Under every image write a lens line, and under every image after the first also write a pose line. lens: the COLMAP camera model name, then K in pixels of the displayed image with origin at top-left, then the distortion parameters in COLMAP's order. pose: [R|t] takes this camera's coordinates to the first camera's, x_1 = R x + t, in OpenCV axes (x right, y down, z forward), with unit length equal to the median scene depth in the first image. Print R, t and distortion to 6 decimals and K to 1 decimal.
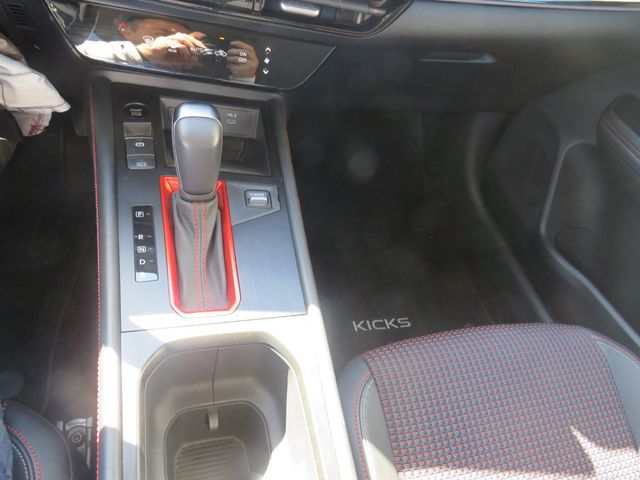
lens RADIAL K [[504.7, 0, 321.0], [0, 504.7, 226.6], [0, 0, 1]] dist [-0.007592, -0.000760]
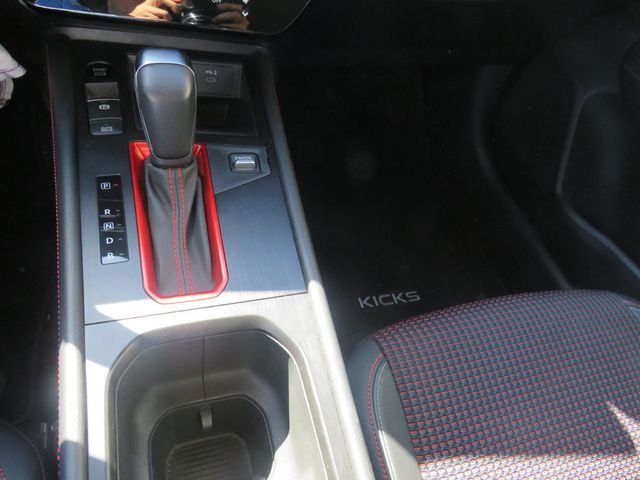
lens RADIAL K [[468.8, 0, 320.0], [0, 468.8, 240.0], [0, 0, 1]] dist [0.004118, -0.000306]
pose [[0.998794, -0.048977, -0.003329, 0.000599], [0.049089, 0.996940, 0.060841, 0.034989], [0.000339, -0.060932, 0.998142, 0.196311]]
